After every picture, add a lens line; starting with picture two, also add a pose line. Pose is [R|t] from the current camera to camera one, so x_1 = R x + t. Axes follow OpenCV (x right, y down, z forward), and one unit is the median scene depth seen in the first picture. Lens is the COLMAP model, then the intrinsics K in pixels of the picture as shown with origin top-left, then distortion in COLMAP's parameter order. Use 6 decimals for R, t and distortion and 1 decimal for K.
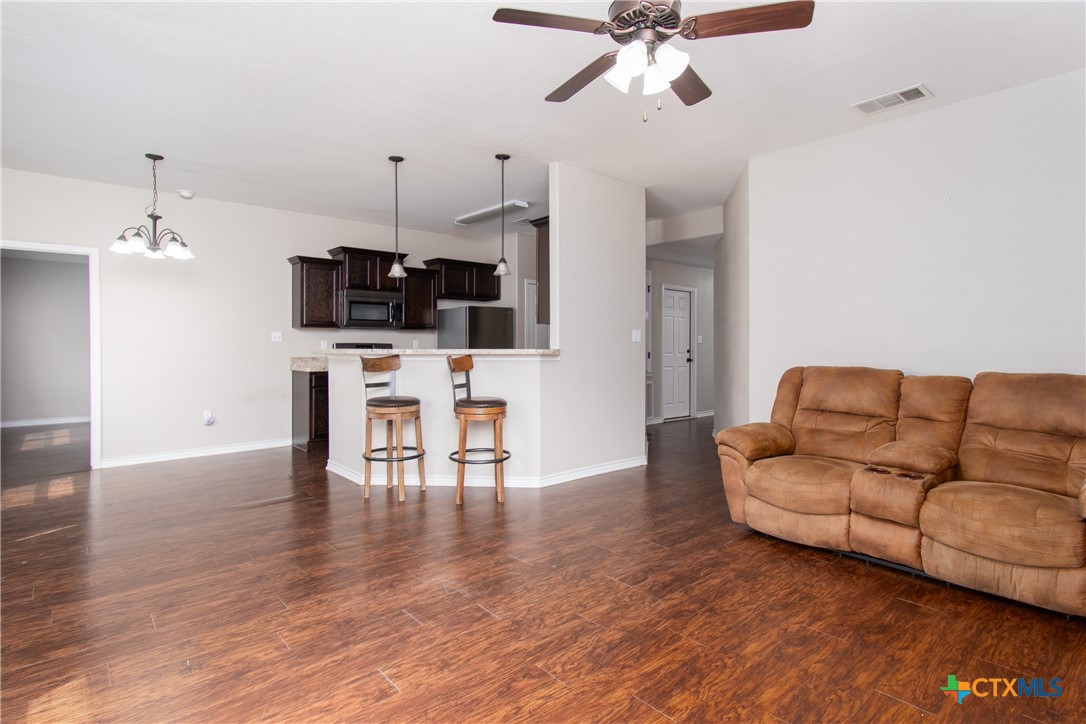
lens RADIAL K [[549.7, 0, 546.4], [0, 549.7, 347.1], [0, 0, 1]] dist [-0.011713, -0.002129]
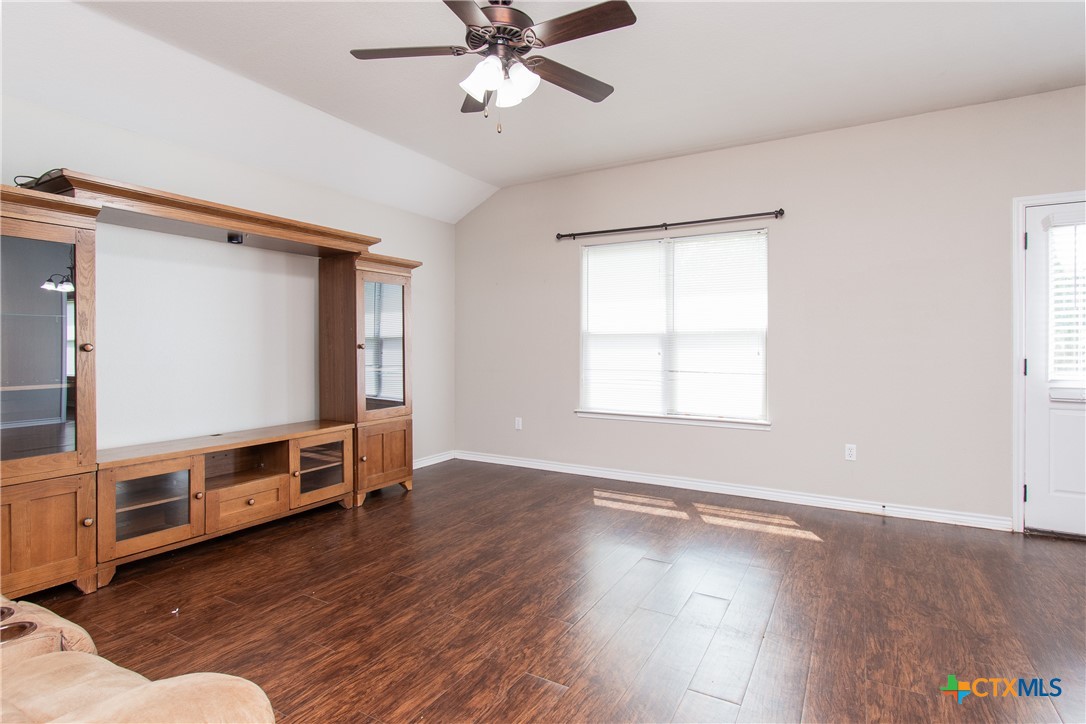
lens RADIAL K [[549.7, 0, 546.4], [0, 549.7, 347.1], [0, 0, 1]] dist [-0.011713, -0.002129]
pose [[-0.949257, 0.003881, -0.314477, 0.413976], [-0.000098, 0.999920, 0.012636, -0.014399], [0.314501, 0.012025, -0.949181, 1.960312]]
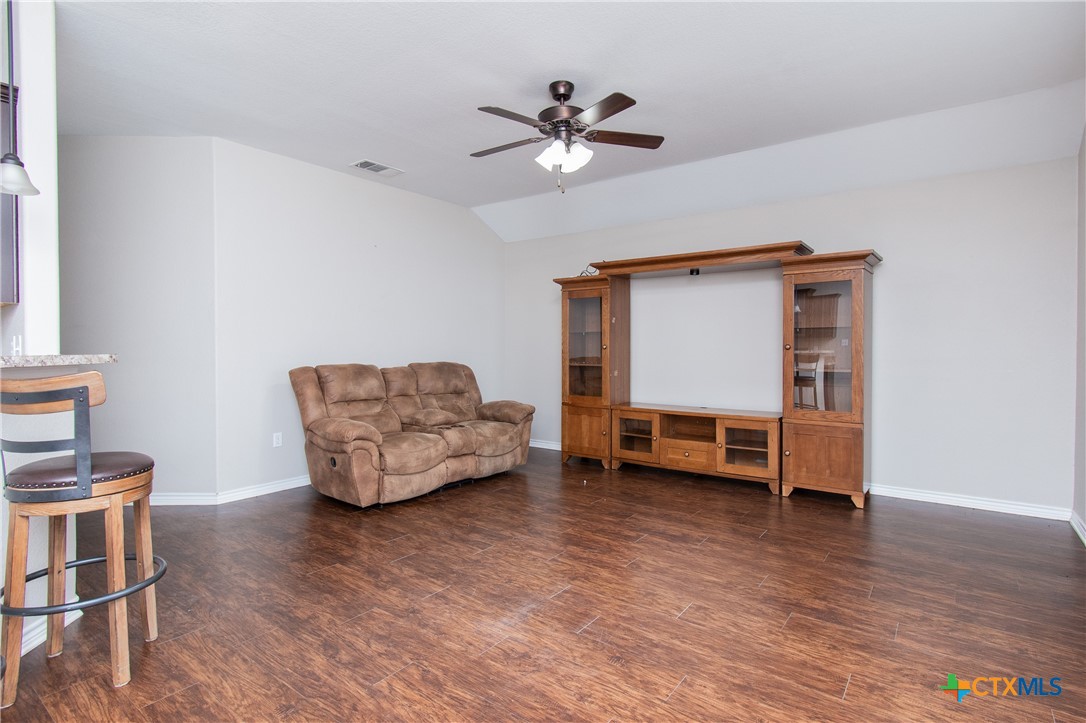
lens RADIAL K [[549.7, 0, 546.4], [0, 549.7, 346.6], [0, 0, 1]] dist [-0.011713, -0.002129]
pose [[-0.197407, -0.005784, 0.980305, -1.218525], [0.006519, 0.999953, 0.007212, -0.015007], [-0.980300, 0.007815, -0.197360, 1.290889]]
